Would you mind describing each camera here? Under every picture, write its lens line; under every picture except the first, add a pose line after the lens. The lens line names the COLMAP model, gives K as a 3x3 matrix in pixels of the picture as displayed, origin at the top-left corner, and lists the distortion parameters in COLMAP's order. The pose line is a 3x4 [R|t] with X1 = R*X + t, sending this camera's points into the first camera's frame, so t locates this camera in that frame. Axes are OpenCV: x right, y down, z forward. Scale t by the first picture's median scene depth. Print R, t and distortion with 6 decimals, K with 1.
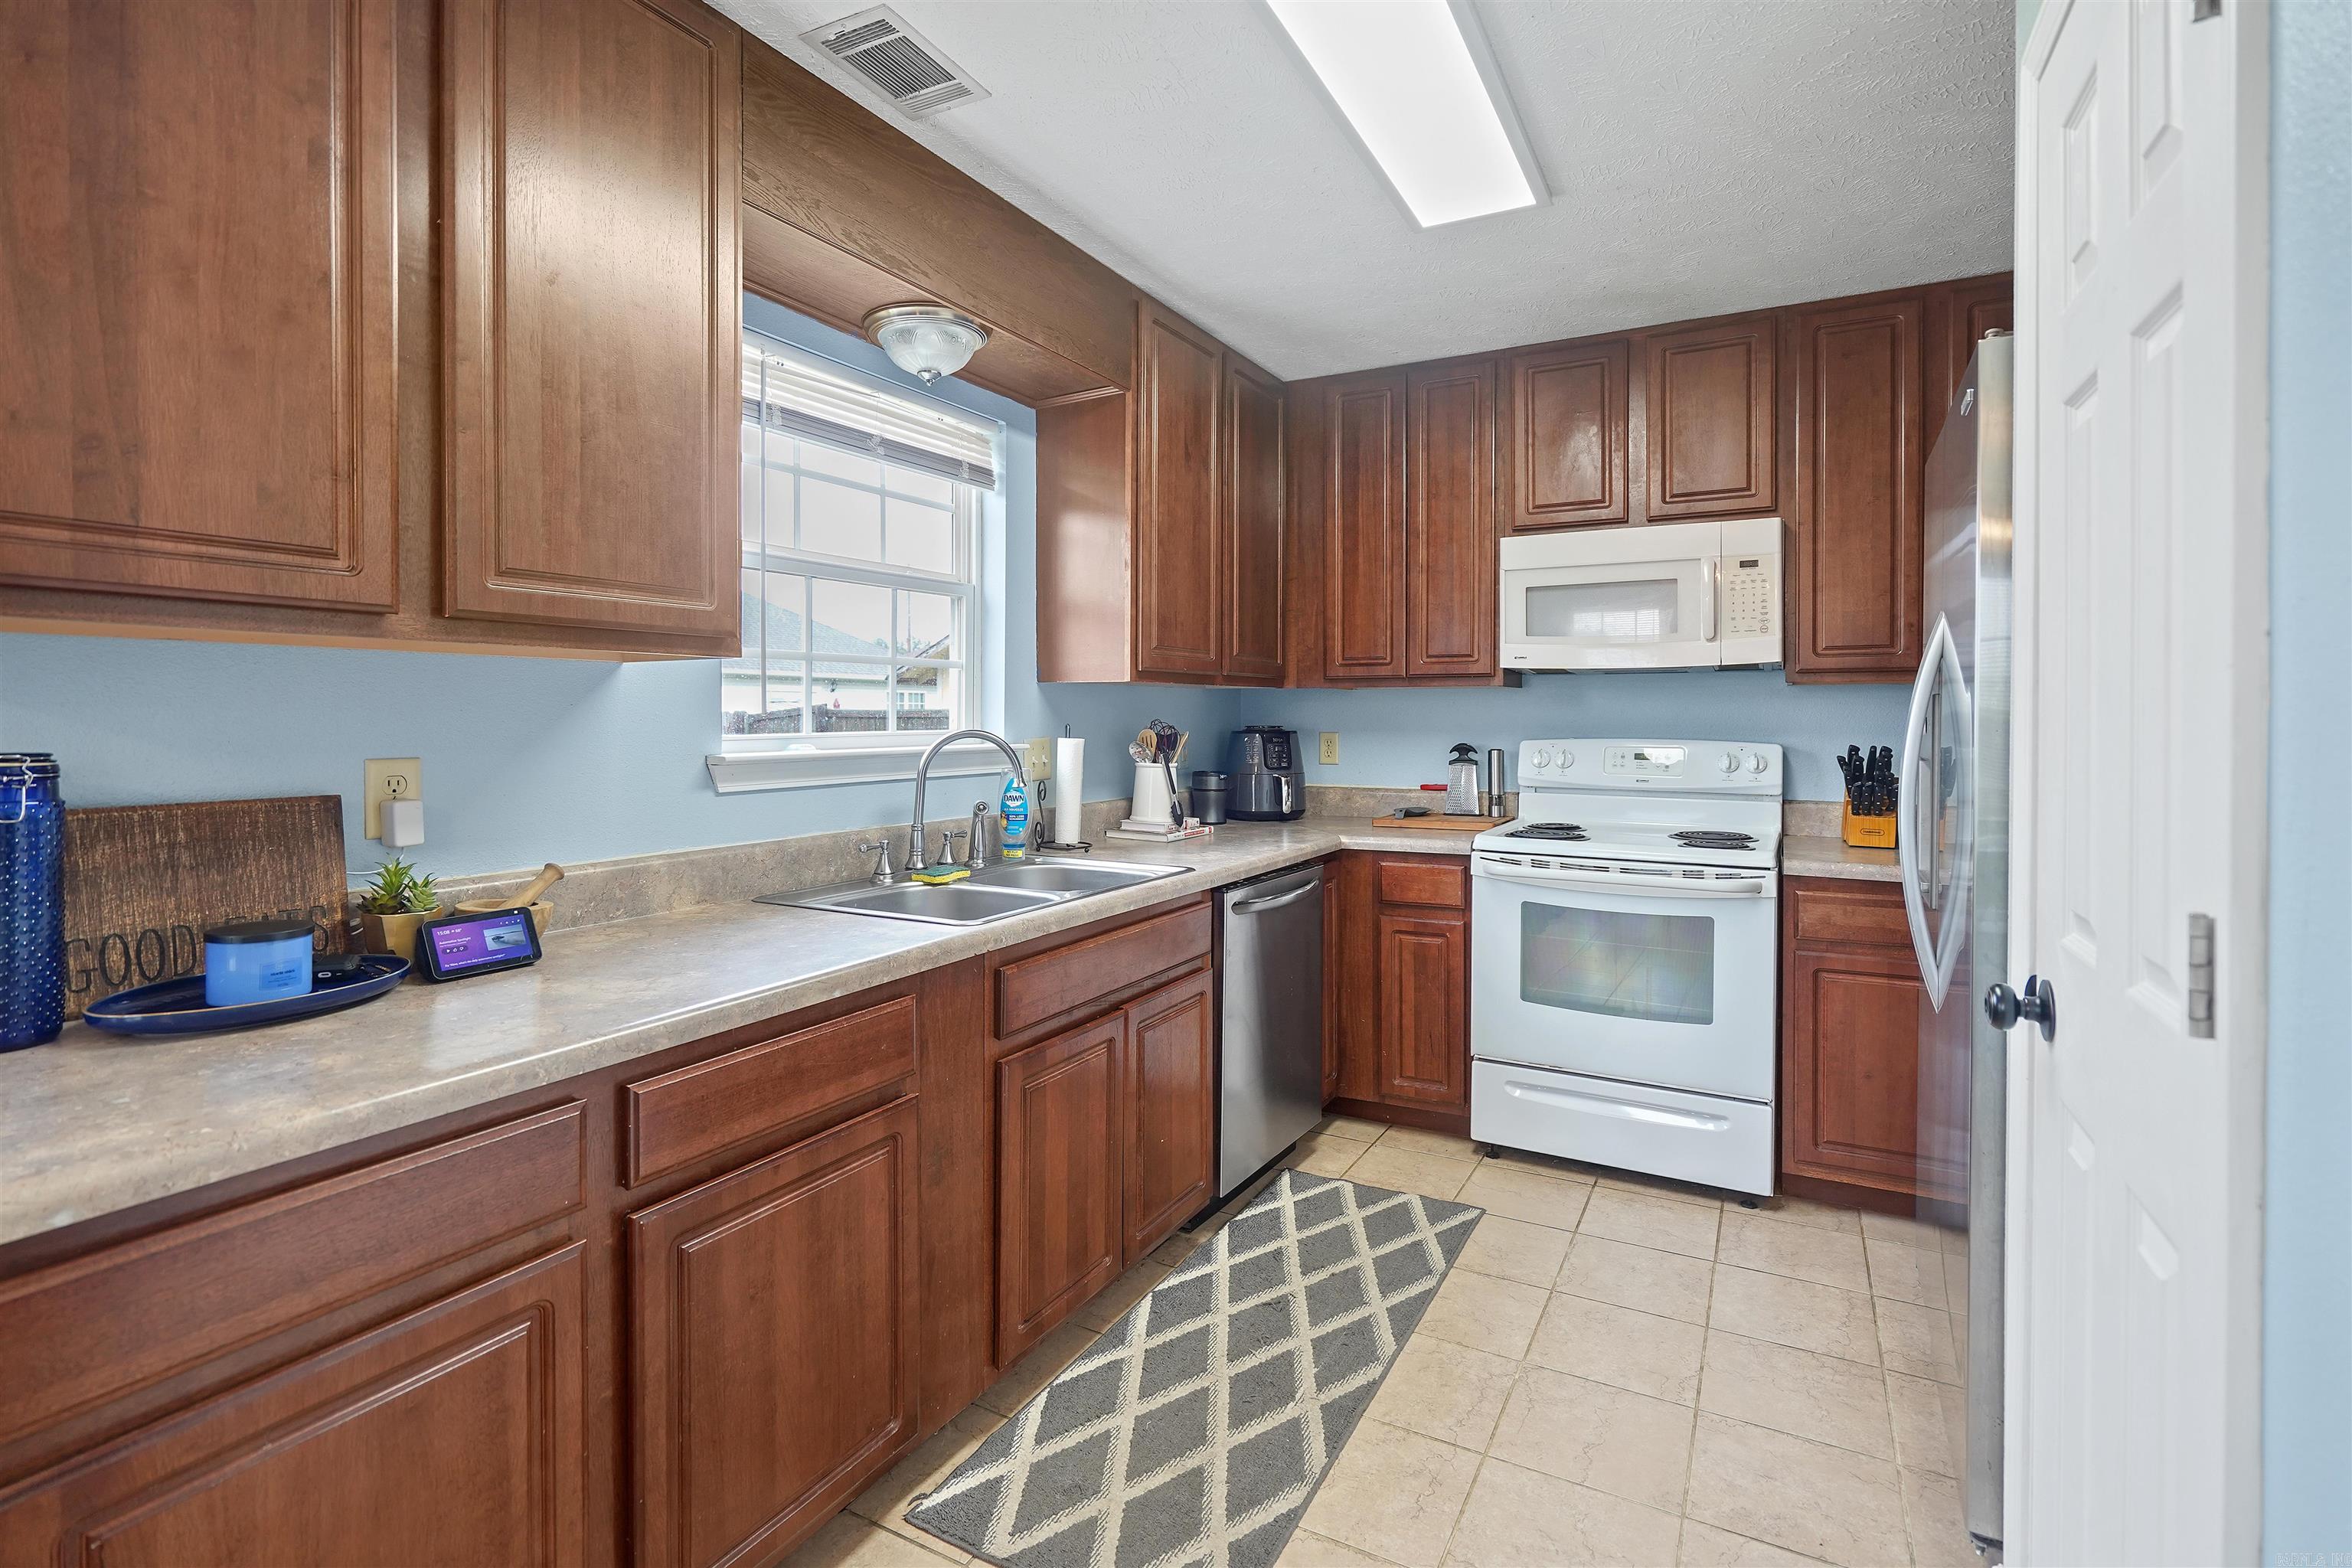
lens RADIAL K [[1110.5, 0, 1170.7], [0, 1110.5, 722.1], [0, 0, 1]] dist [-0.003548, 0.000032]
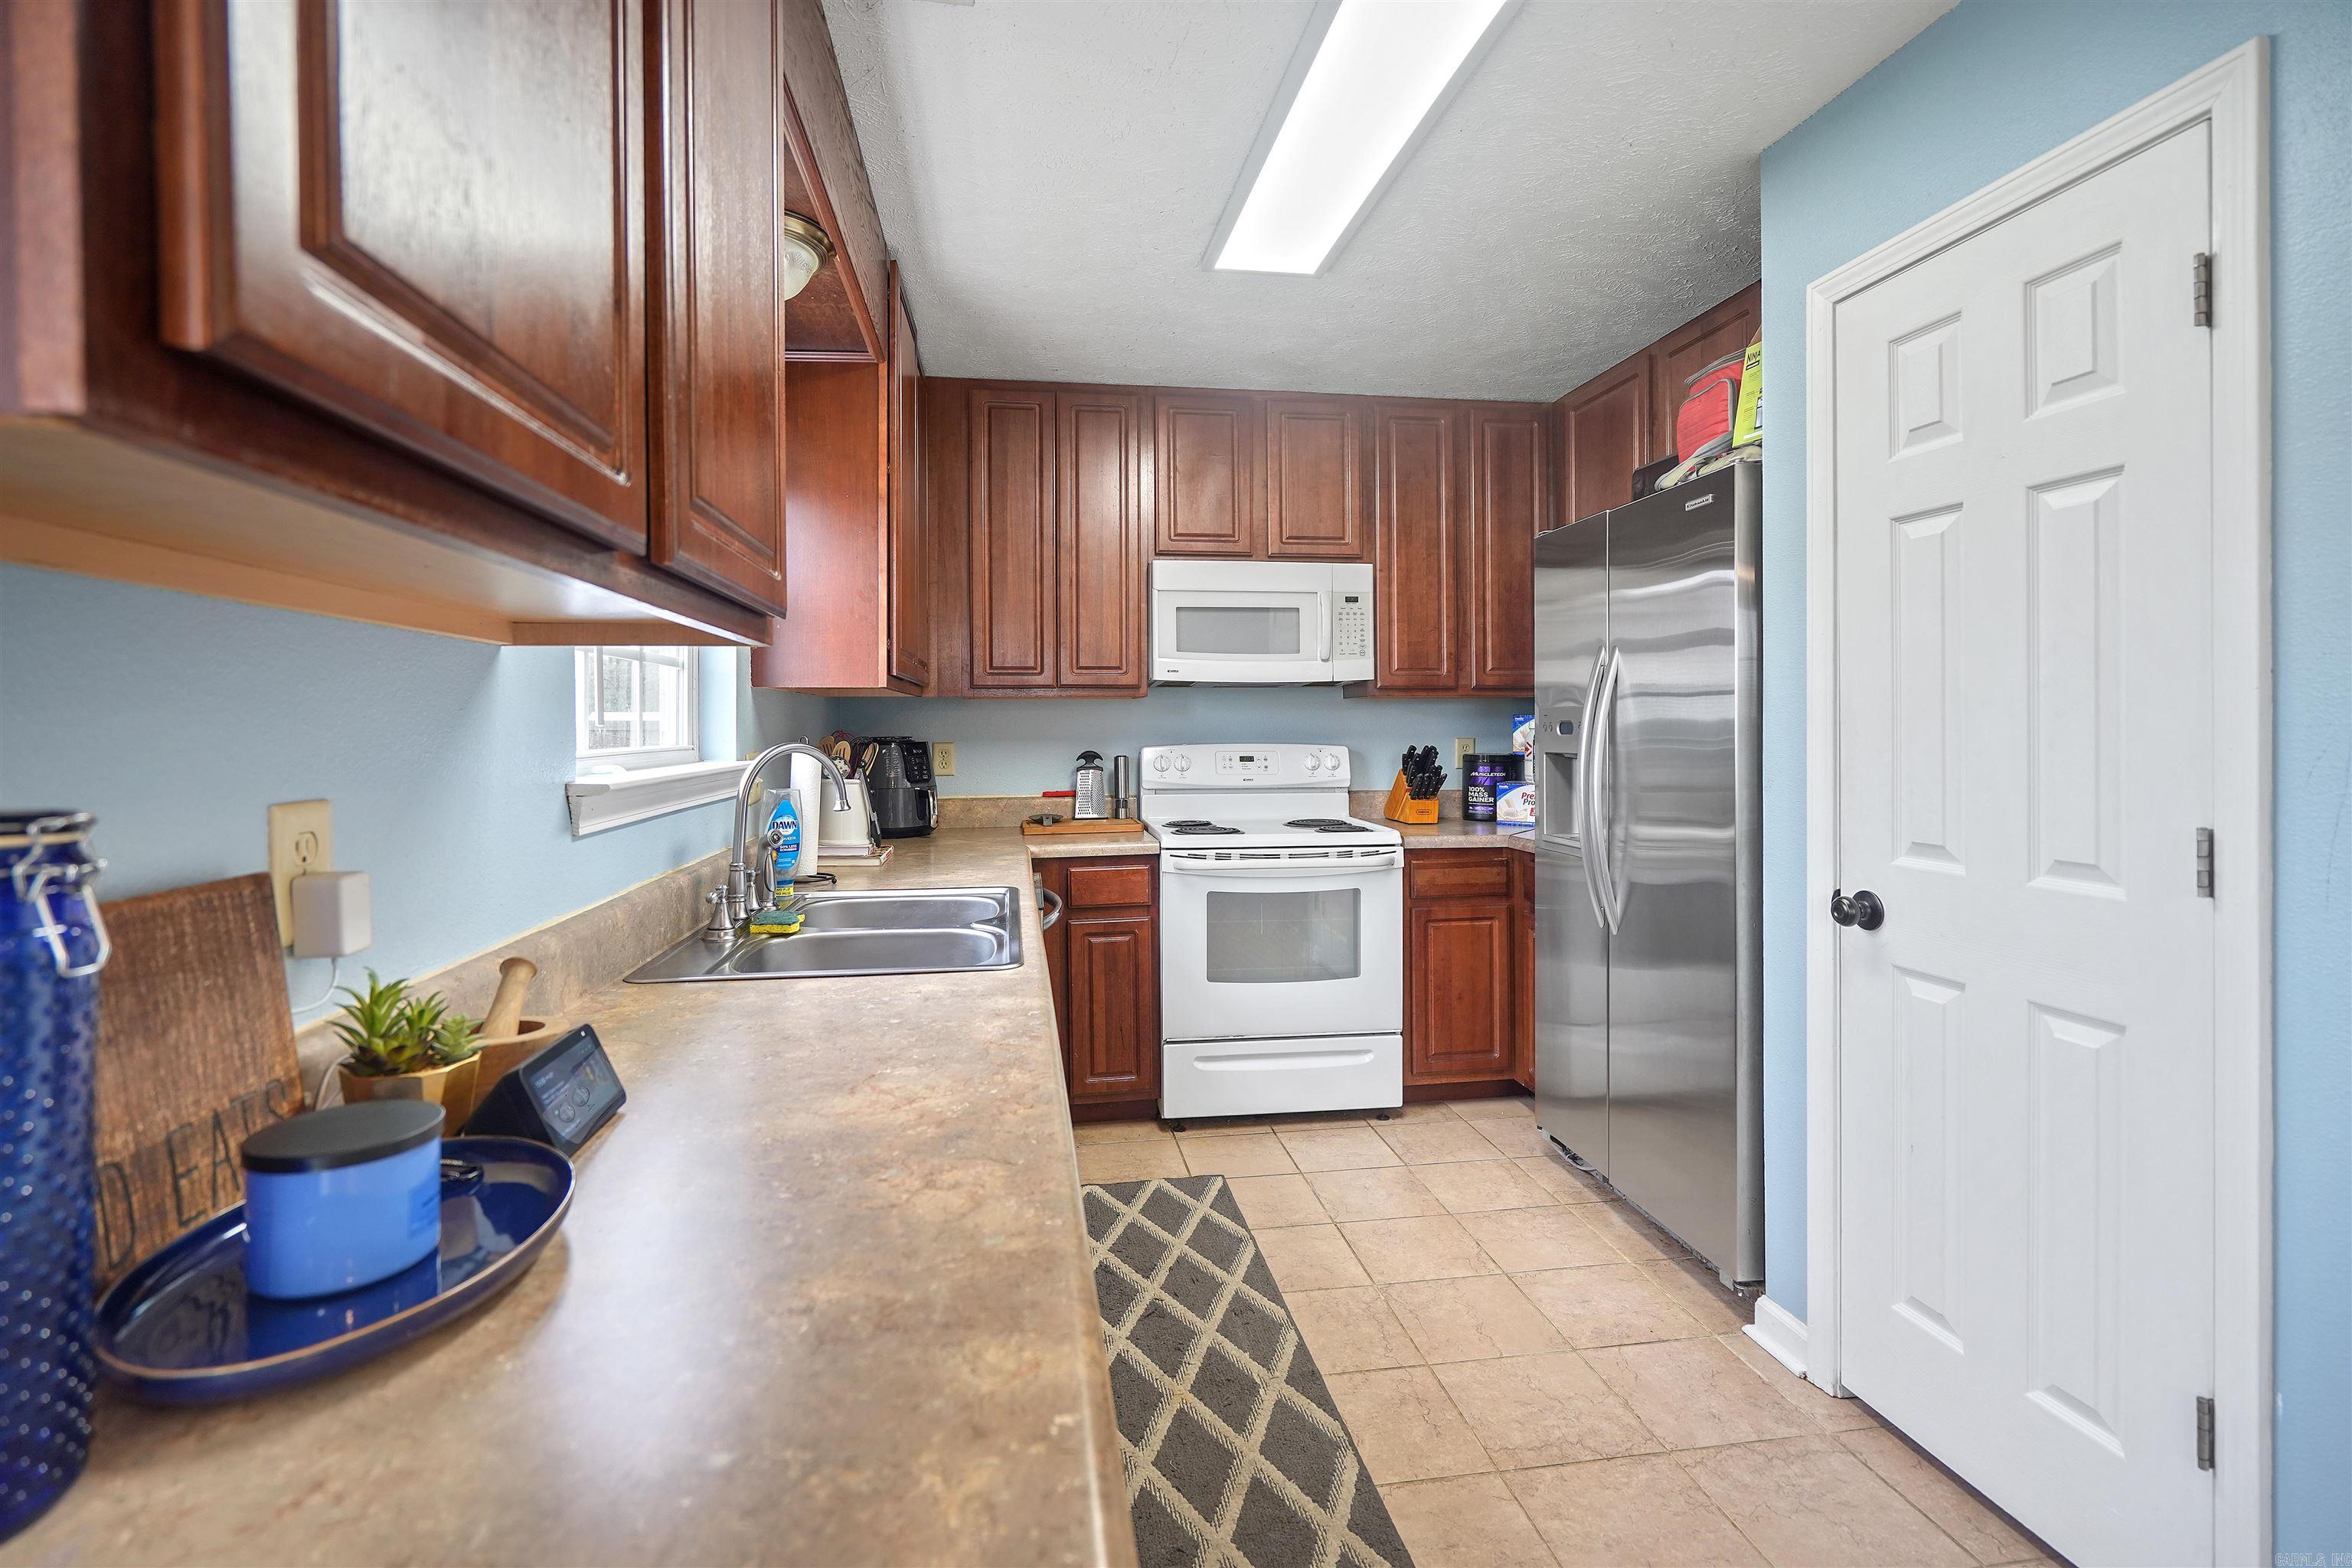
lens RADIAL K [[1088.0, 0, 1177.3], [0, 1088.0, 728.8], [0, 0, 1]] dist [-0.012734, -0.000048]
pose [[0.796056, -0.006571, 0.605187, -0.356638], [0.009071, 0.999958, -0.001076, 0.000157], [-0.605155, 0.006346, 0.796083, 0.154881]]
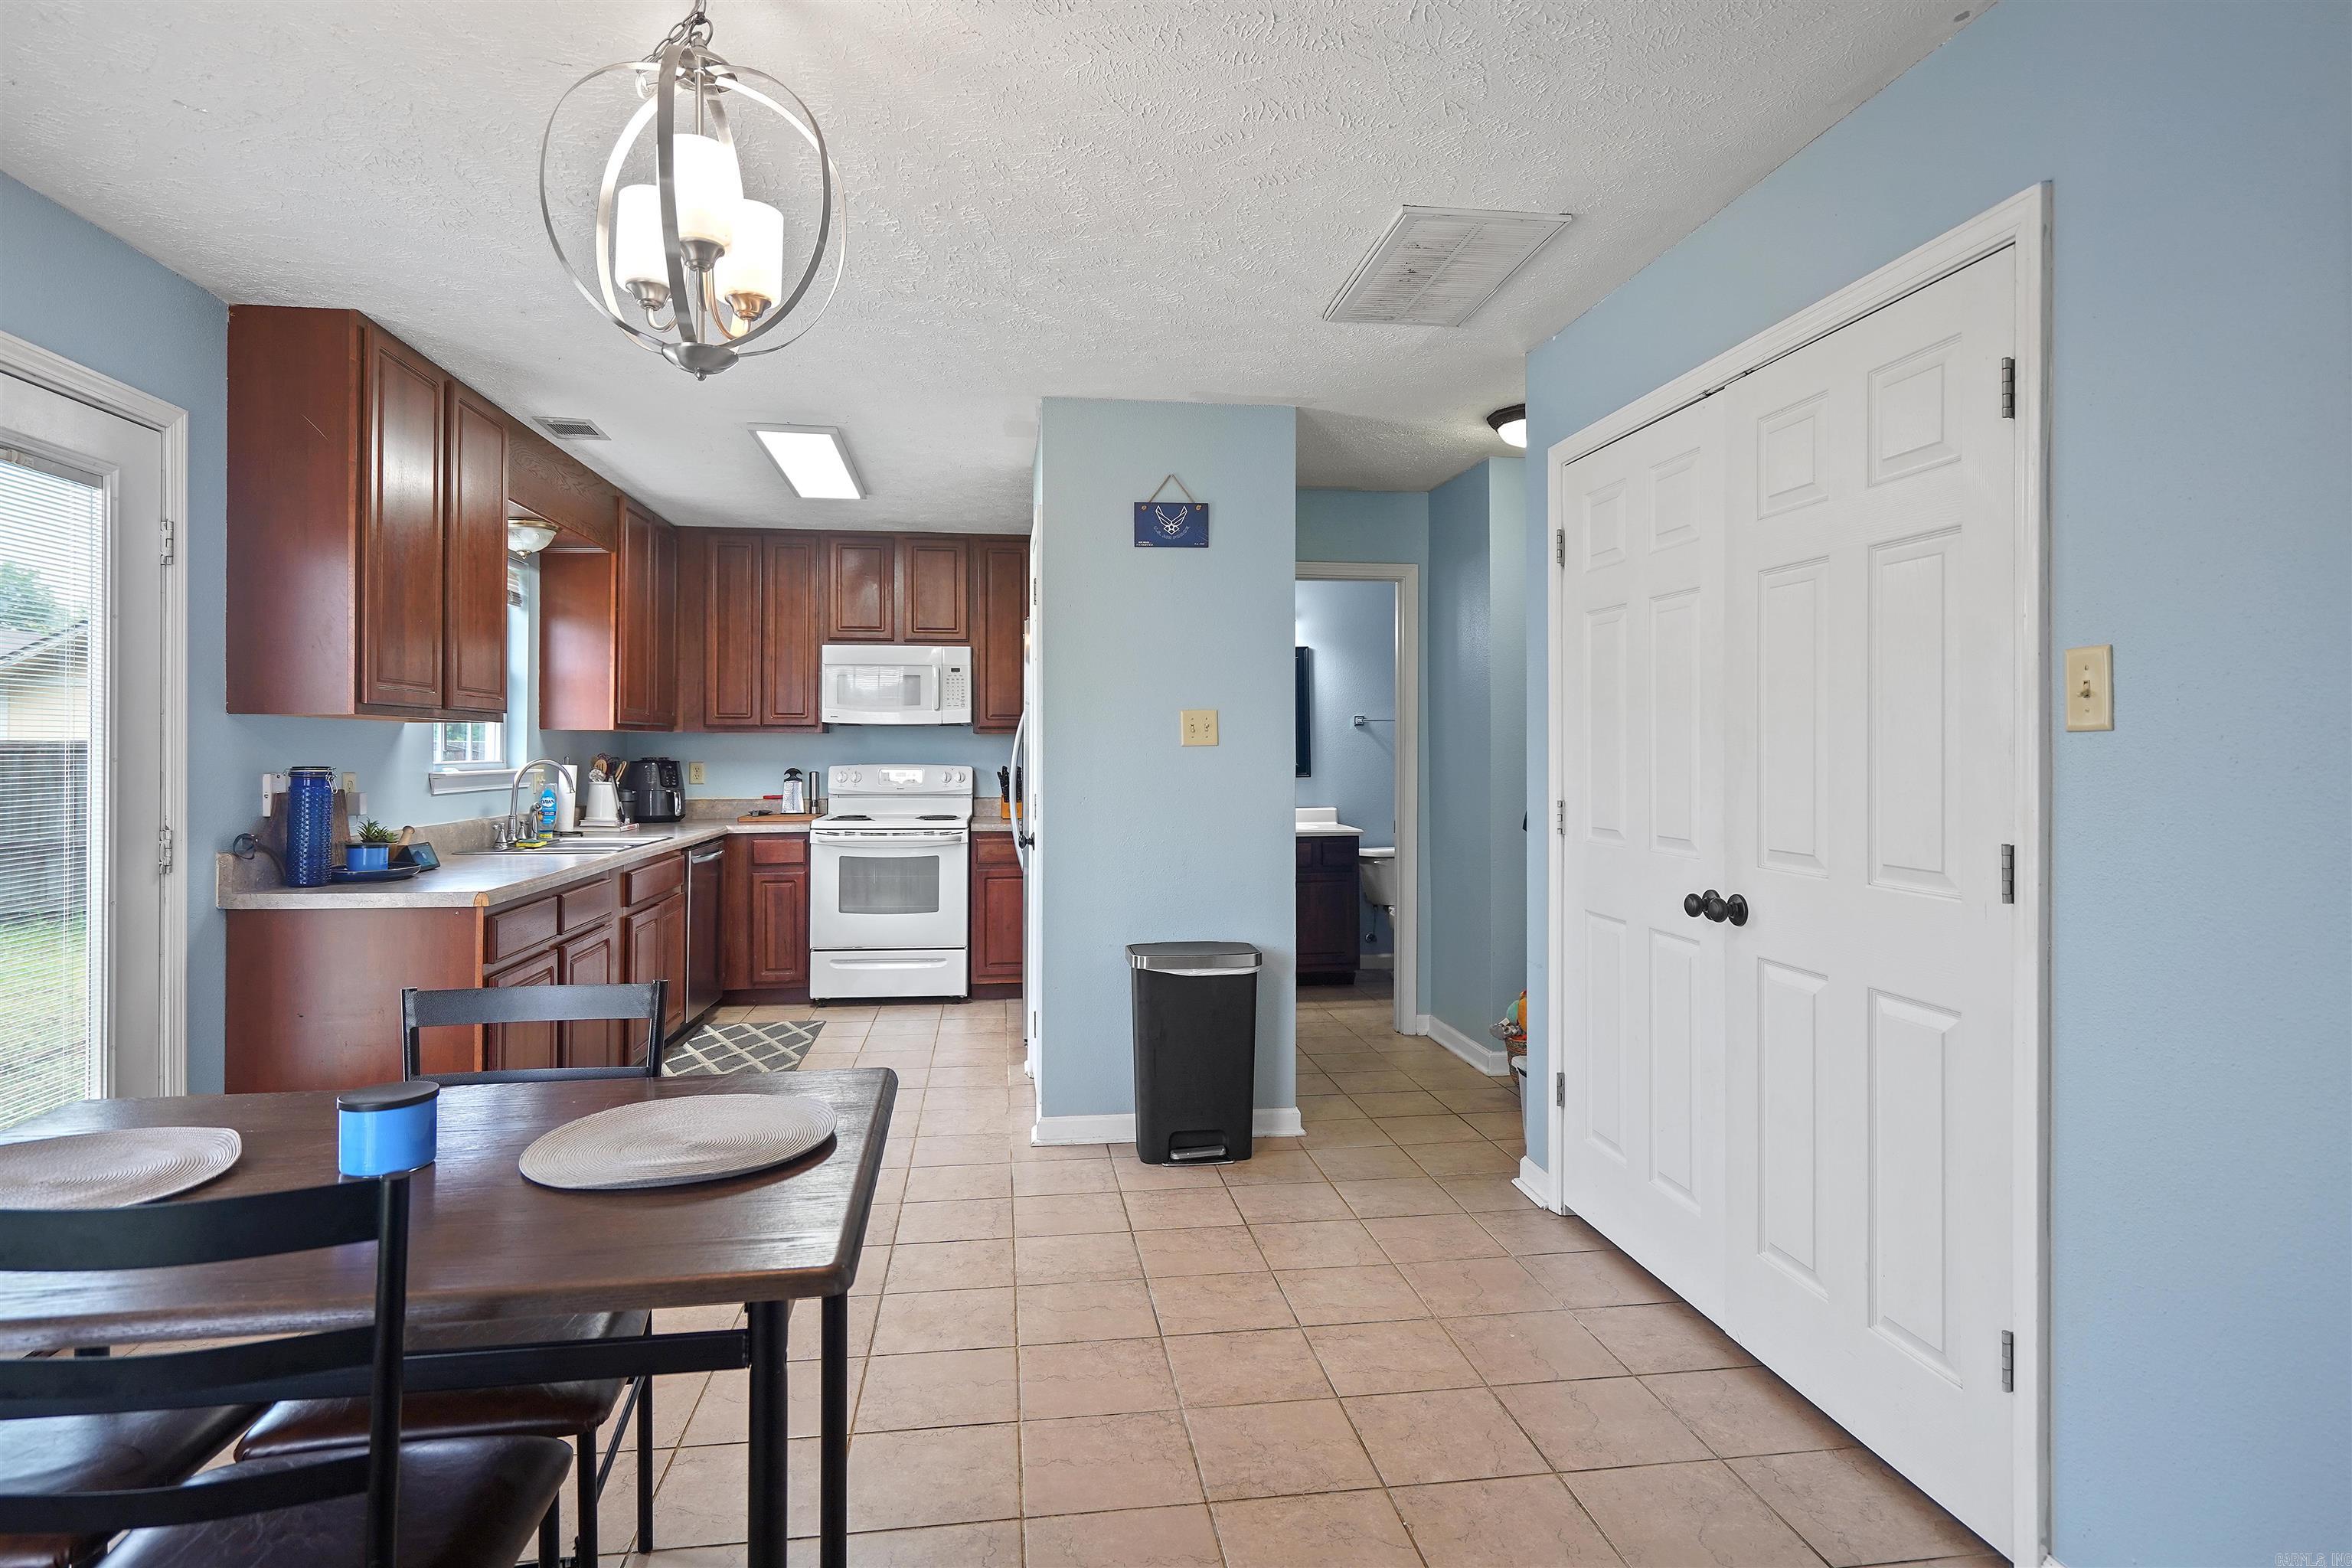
lens RADIAL K [[1253.2, 0, 1175.2], [0, 1253.2, 739.3], [0, 0, 1]] dist [-0.027890, -0.000175]
pose [[0.797816, 0.005412, 0.602876, -0.452702], [0.003475, 0.999902, -0.013575, 0.004798], [-0.602890, 0.012925, 0.797719, -0.899958]]
